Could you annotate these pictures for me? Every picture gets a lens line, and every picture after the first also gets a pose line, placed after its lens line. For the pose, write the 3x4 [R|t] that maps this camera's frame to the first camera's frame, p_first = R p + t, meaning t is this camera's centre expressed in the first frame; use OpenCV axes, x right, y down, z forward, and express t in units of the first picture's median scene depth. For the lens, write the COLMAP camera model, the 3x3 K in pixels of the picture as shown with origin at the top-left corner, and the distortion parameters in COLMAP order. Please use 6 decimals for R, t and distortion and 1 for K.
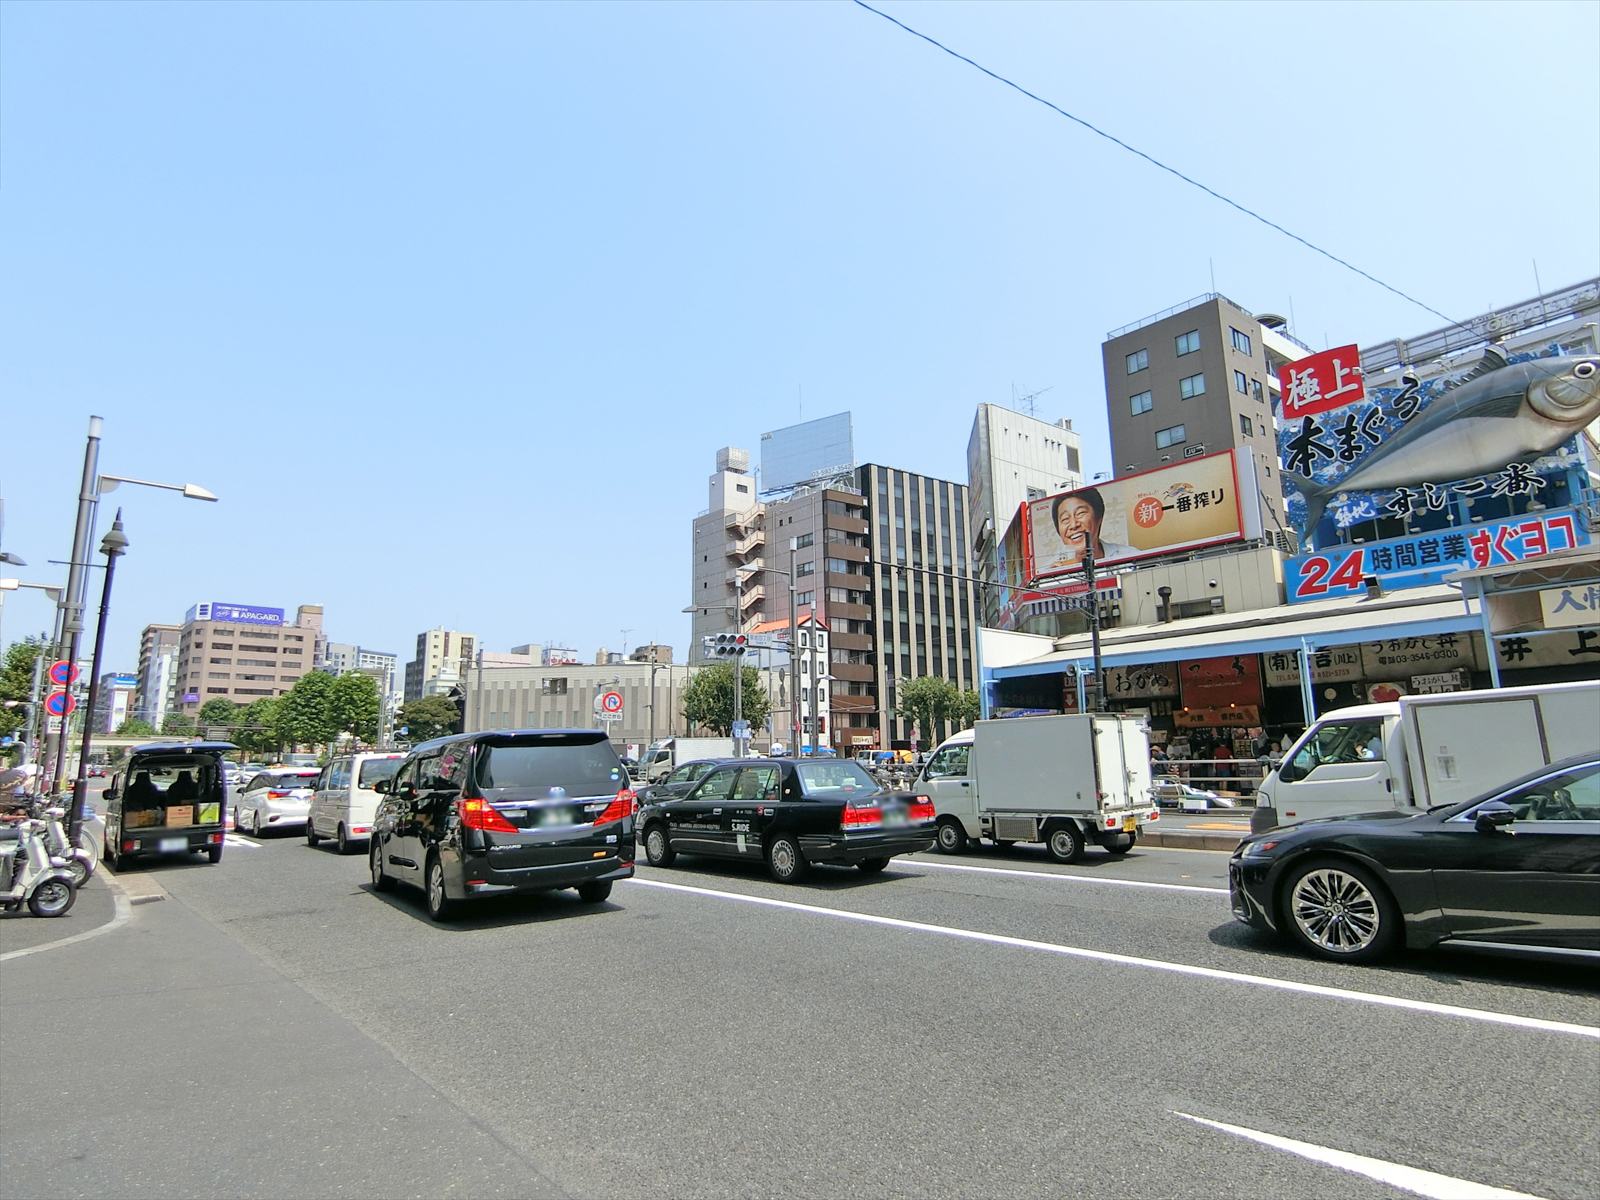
lens RADIAL K [[888.3, 0, 796.5], [0, 888.3, 589.9], [0, 0, 1]] dist [-0.021939, 0.001089]
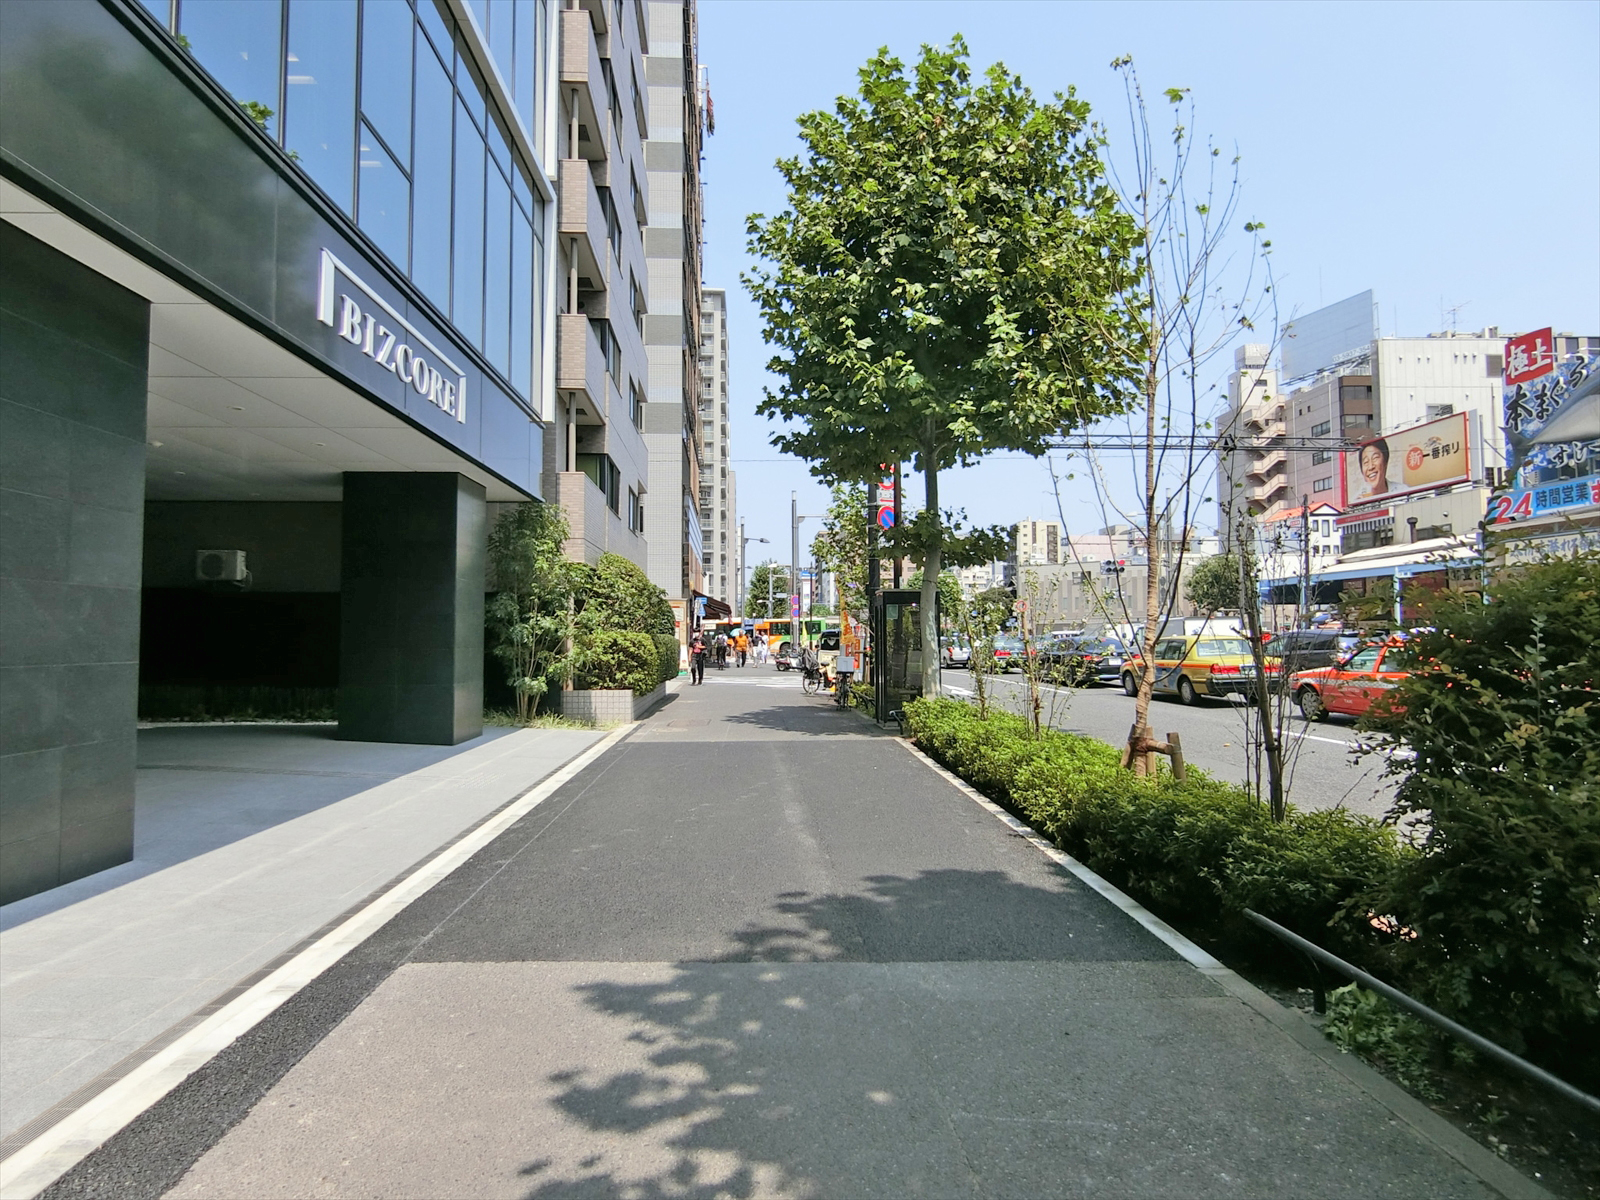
lens RADIAL K [[888.3, 0, 799.7], [0, 888.3, 604.4], [0, 0, 1]] dist [-0.021939, 0.001089]
pose [[0.790147, -0.010407, -0.612829, 0.452951], [0.106957, 0.986856, 0.121146, -0.124832], [0.603513, -0.161270, 0.780874, -0.610532]]
